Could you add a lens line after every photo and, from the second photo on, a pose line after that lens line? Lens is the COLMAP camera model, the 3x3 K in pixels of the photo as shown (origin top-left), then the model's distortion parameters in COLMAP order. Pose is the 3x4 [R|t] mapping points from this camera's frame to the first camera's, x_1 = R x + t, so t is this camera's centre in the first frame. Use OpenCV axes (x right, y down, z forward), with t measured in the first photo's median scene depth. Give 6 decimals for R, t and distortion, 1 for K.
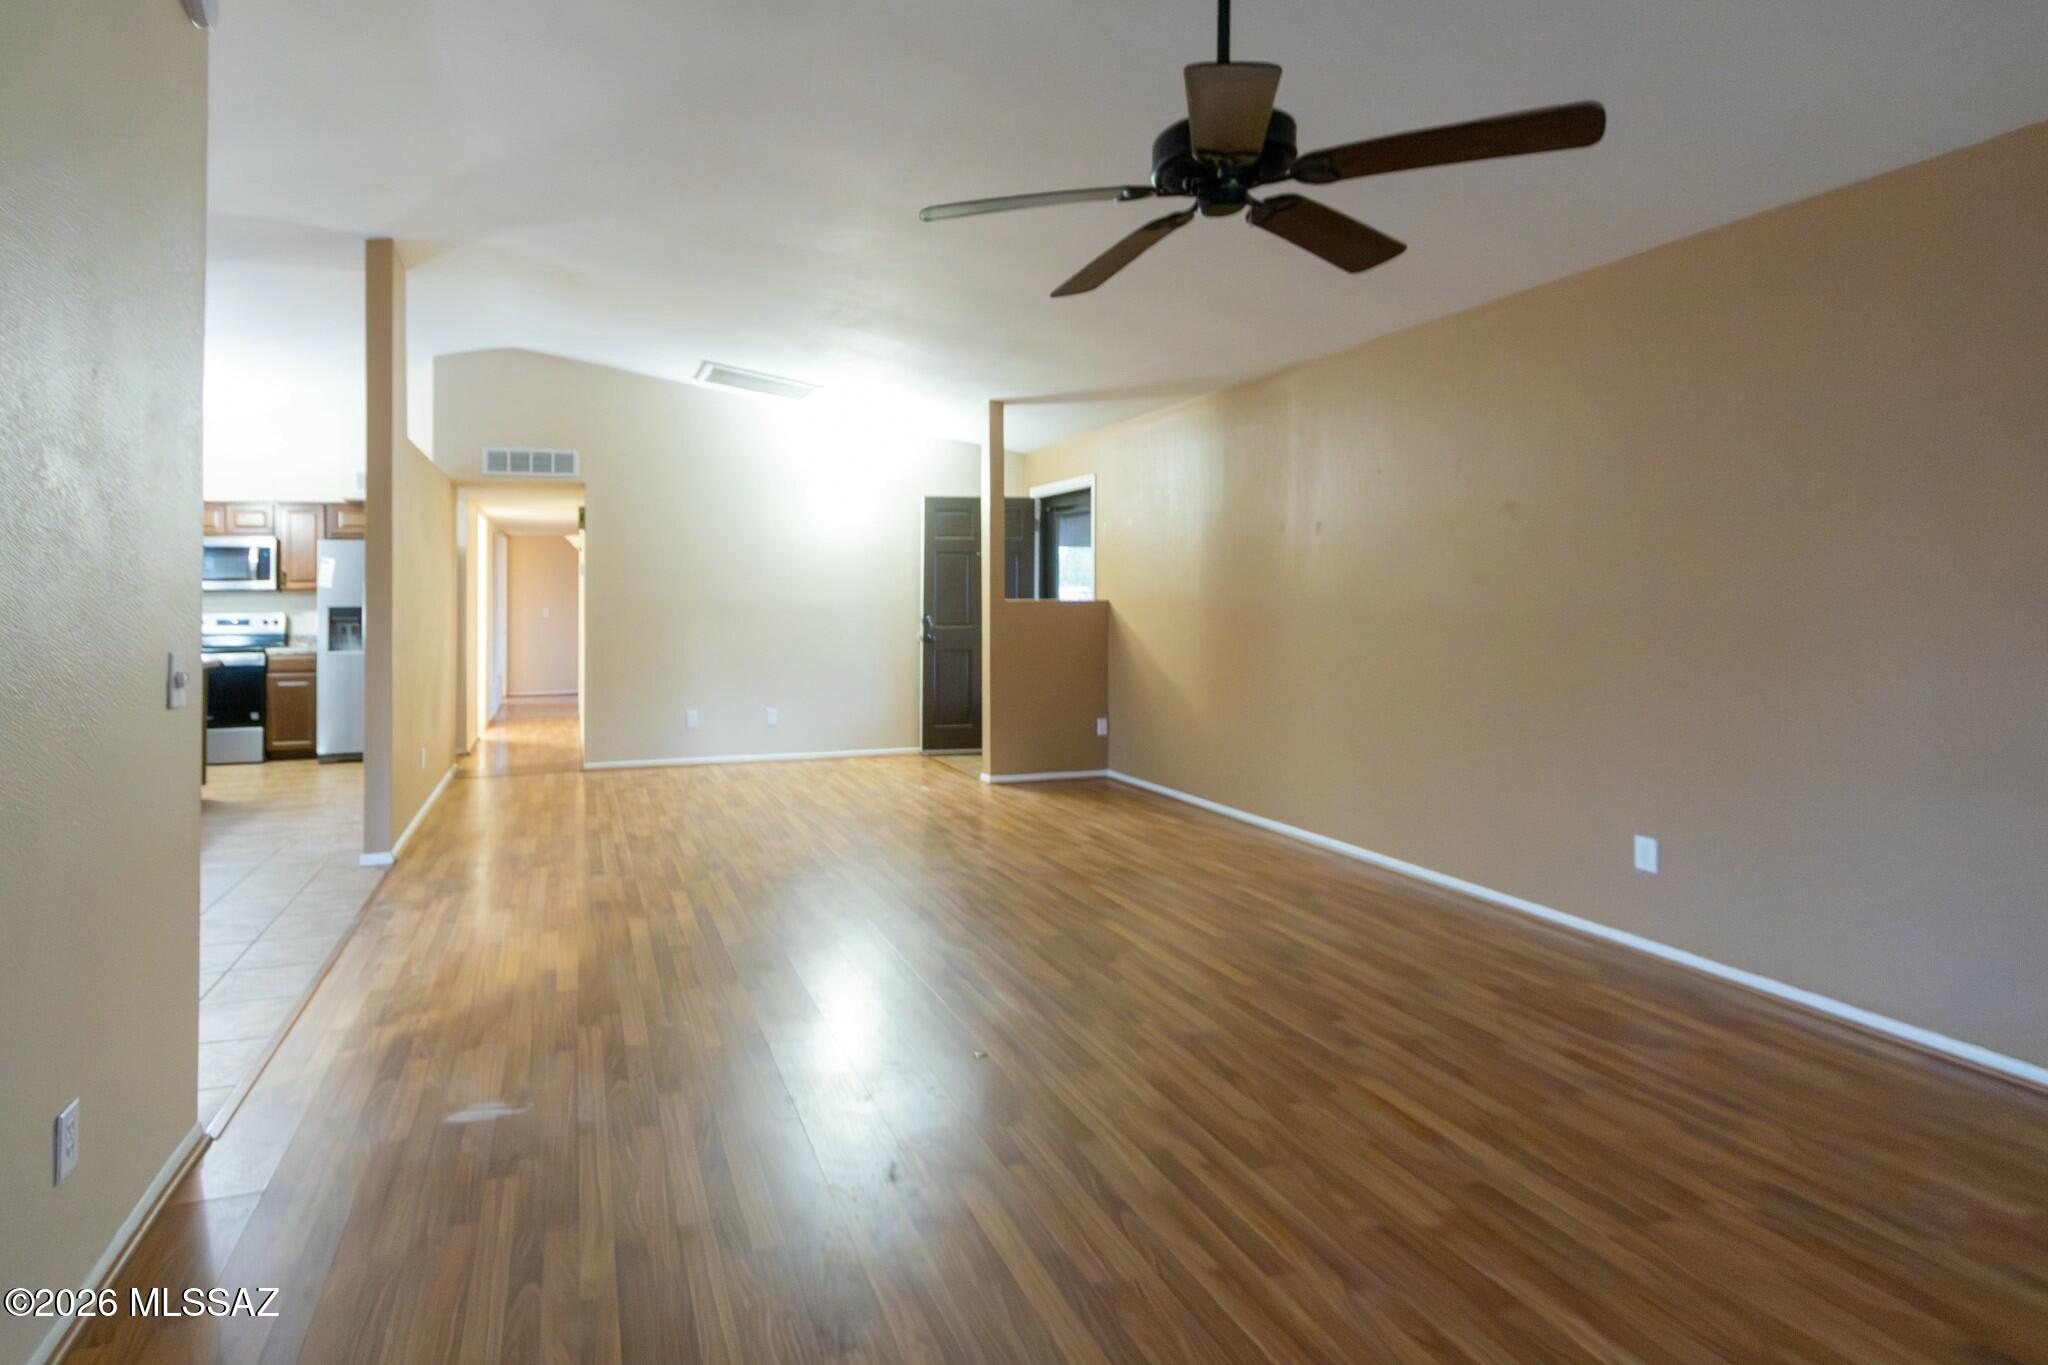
lens RADIAL K [[1029.5, 0, 862.3], [0, 1029.5, 565.2], [0, 0, 1]] dist [0.001155, 0.000108]
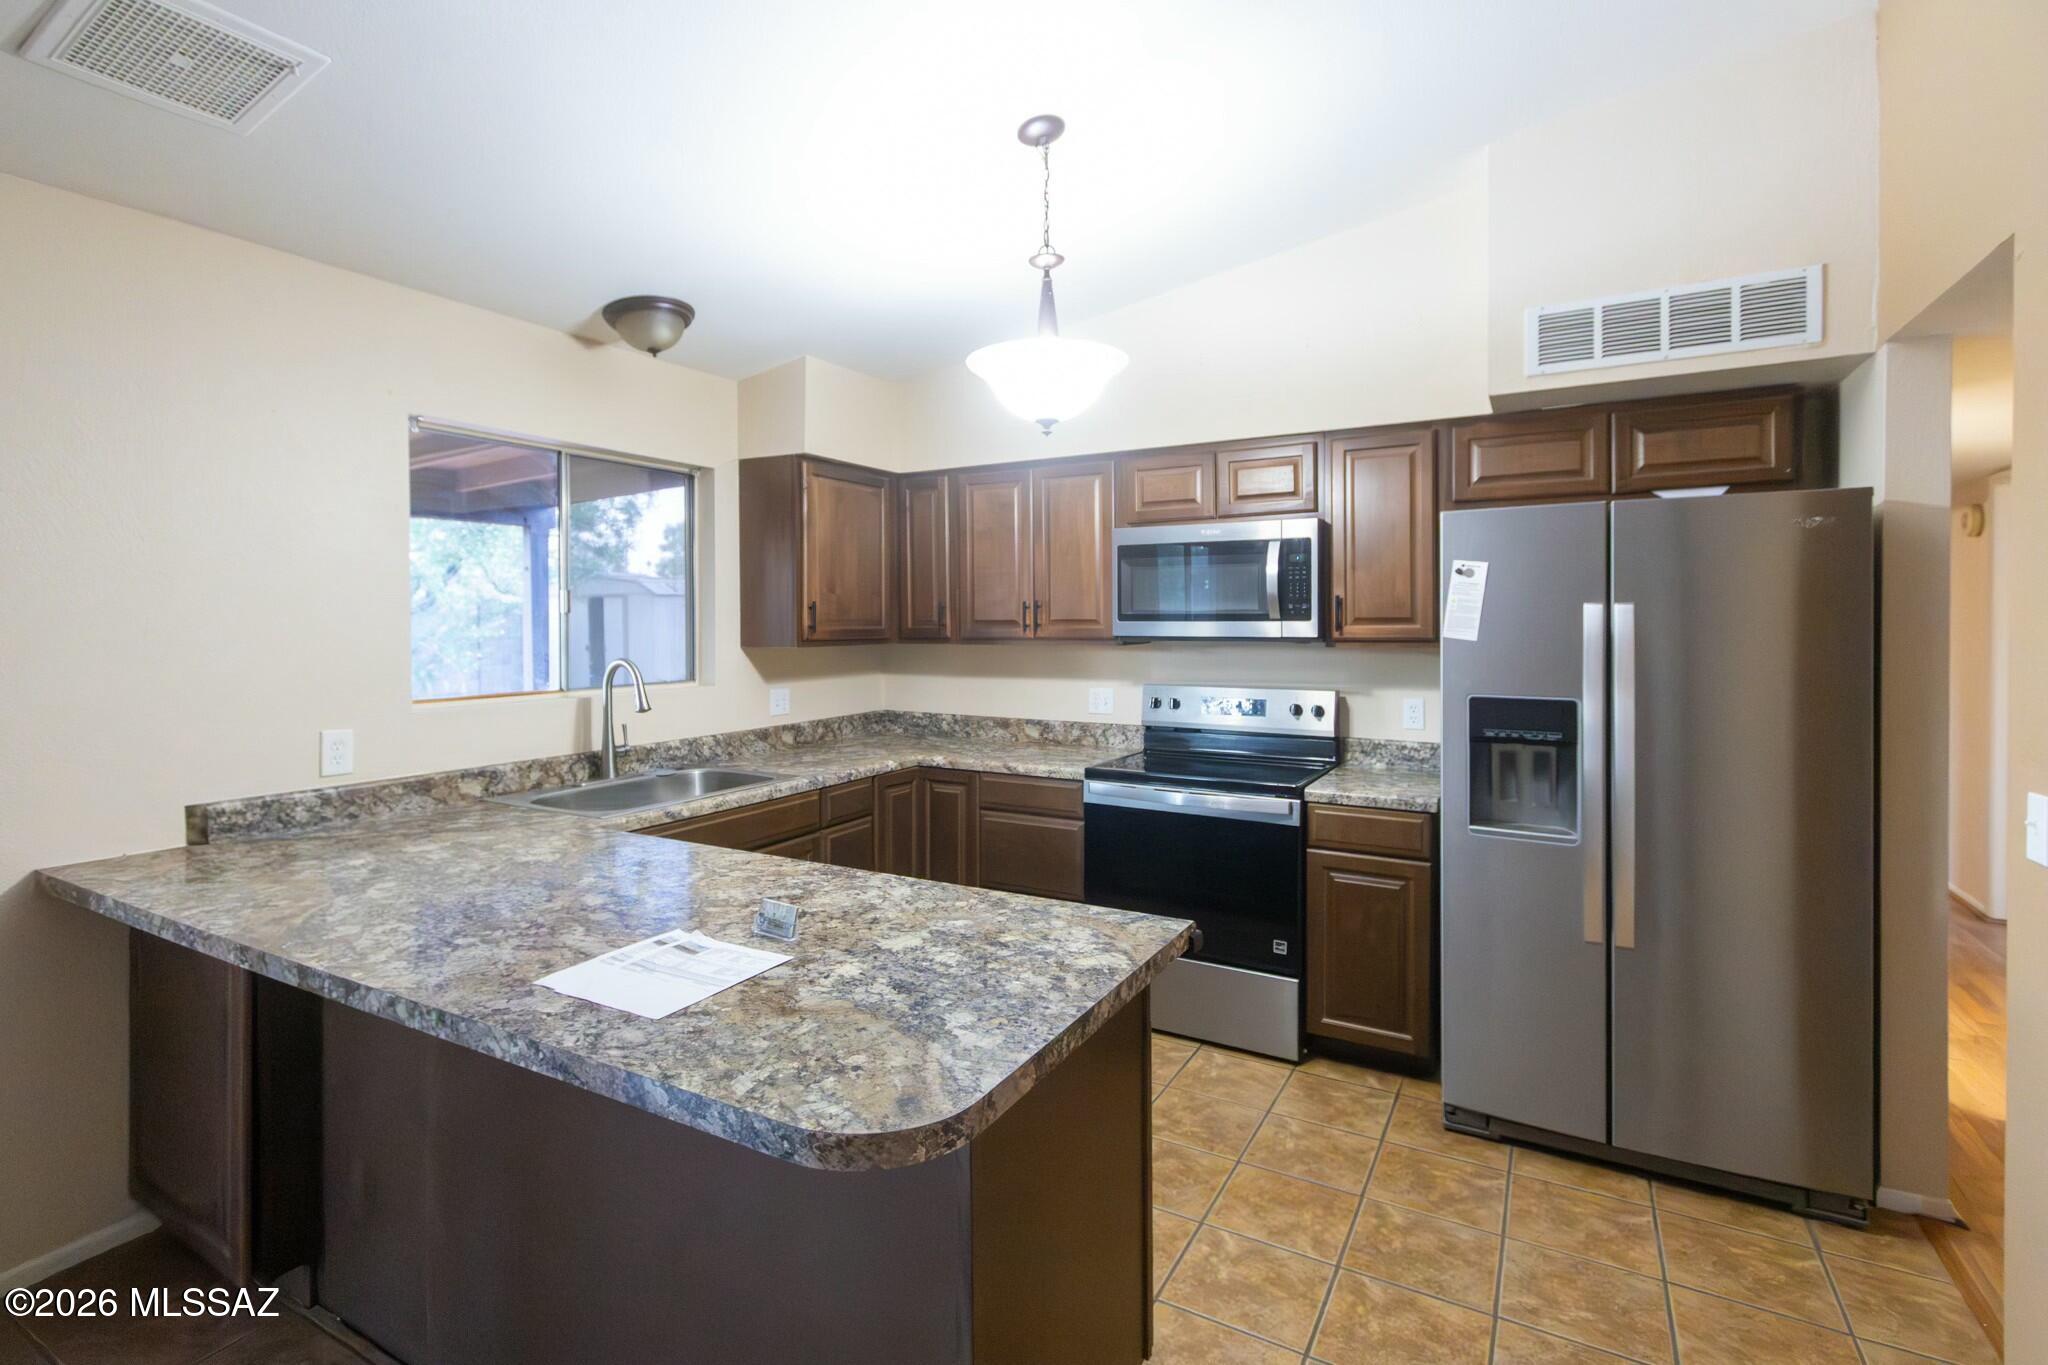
lens RADIAL K [[1010.7, 0, 892.4], [0, 1010.7, 623.2], [0, 0, 1]] dist [0.002490, 0.000349]
pose [[0.642201, 0.012244, -0.766438, -0.376818], [0.018360, 0.999340, 0.031348, 0.000408], [0.766316, -0.034203, 0.641552, 0.619470]]
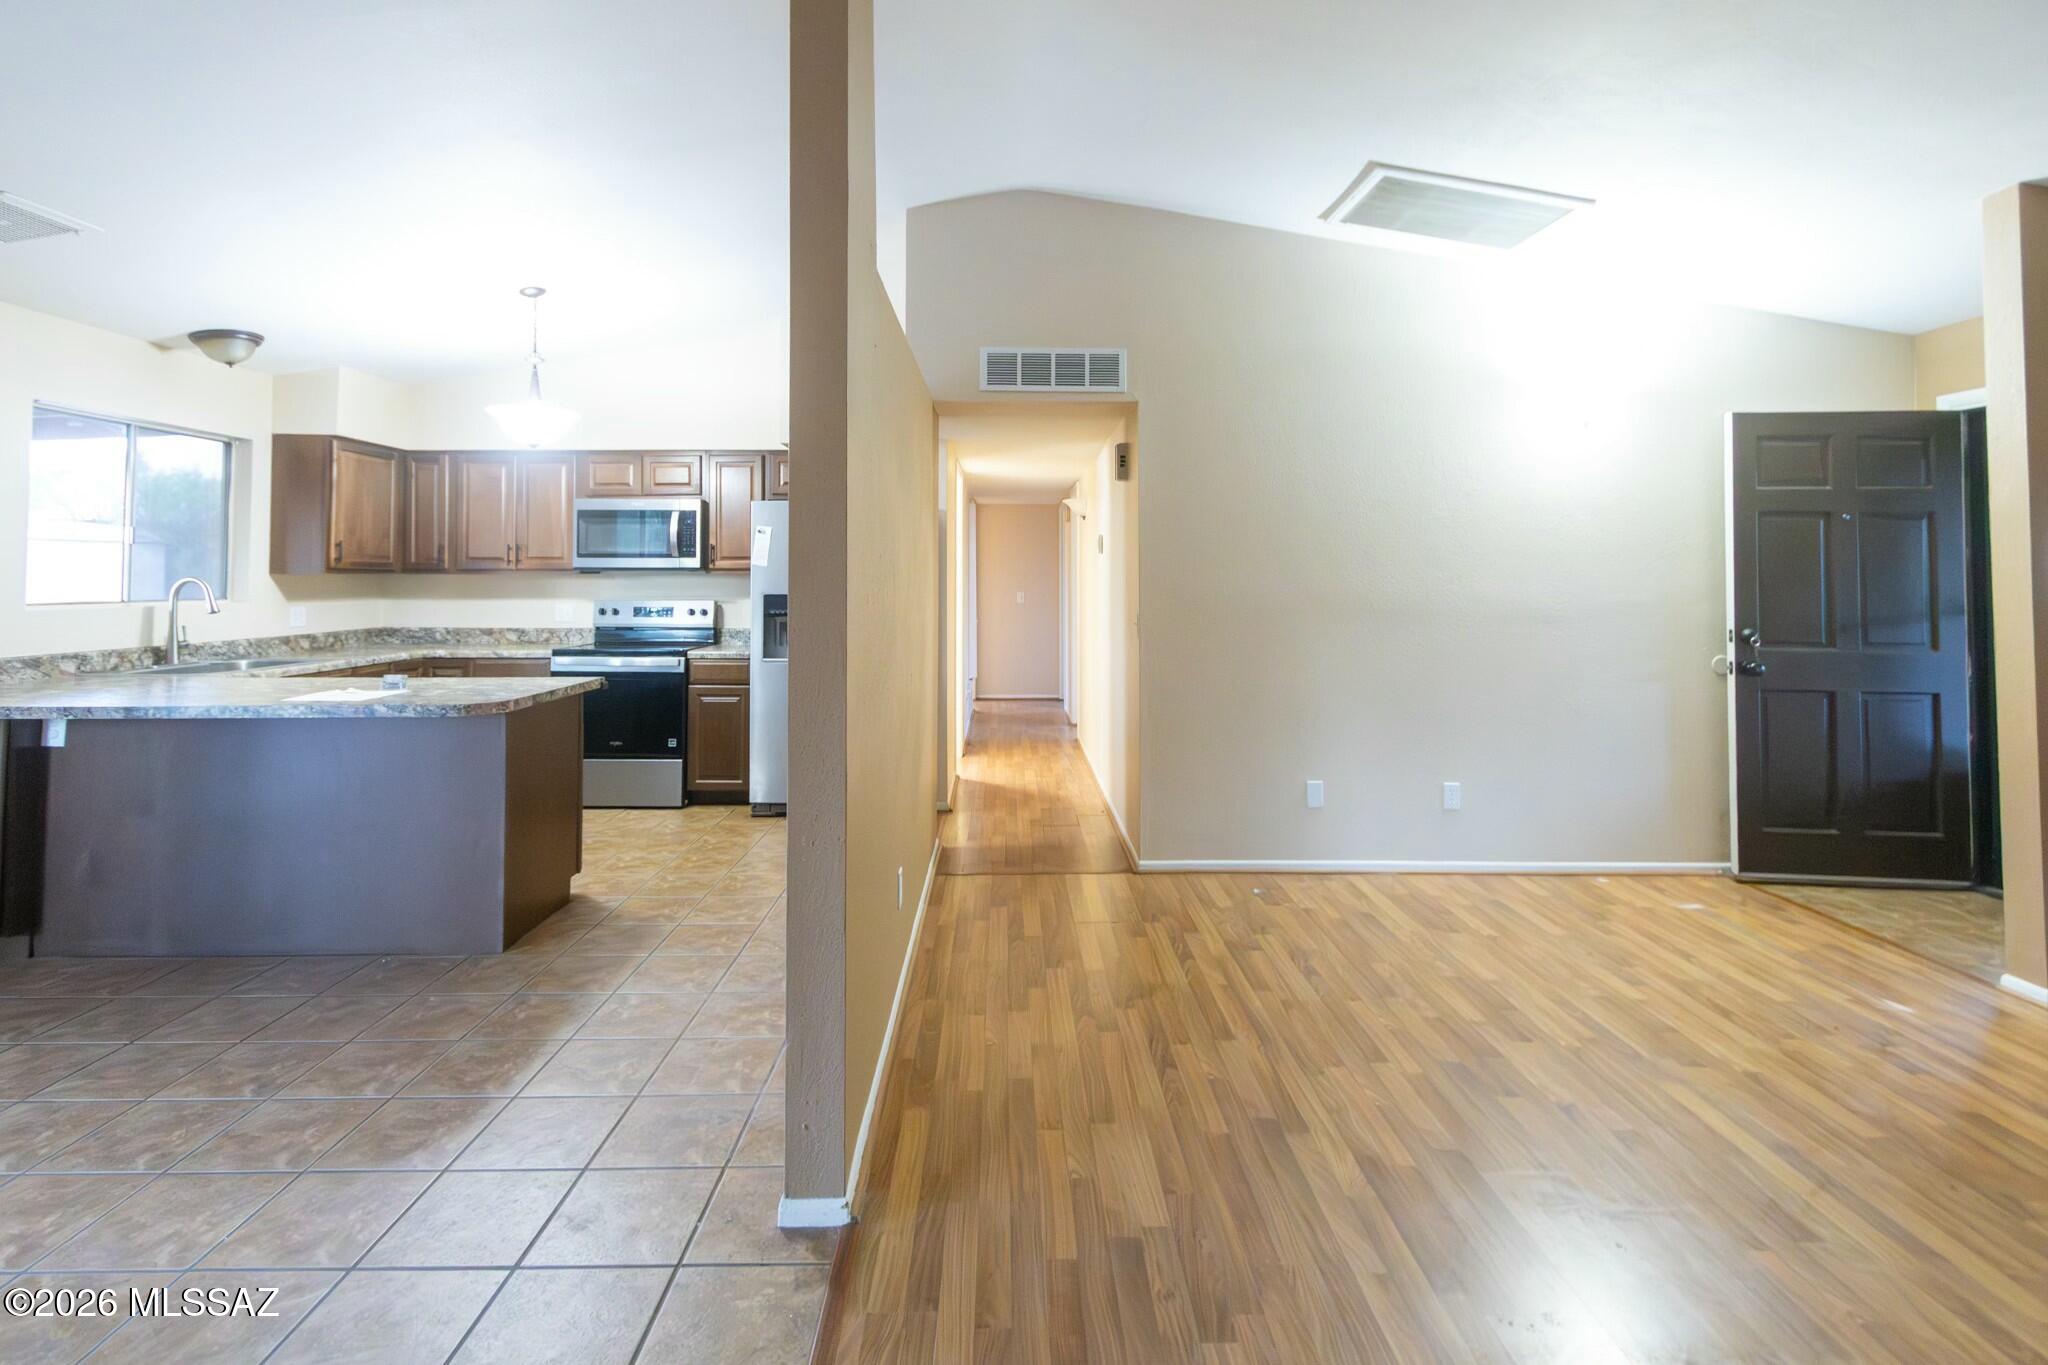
lens RADIAL K [[1024.6, 0, 1048.2], [0, 1024.6, 545.4], [0, 0, 1]] dist [0.017671, -0.009777]
pose [[0.972286, 0.002514, -0.233782, -0.161205], [-0.002636, 0.999997, -0.000211, 0.006343], [0.233781, 0.000821, 0.972289, 0.354204]]
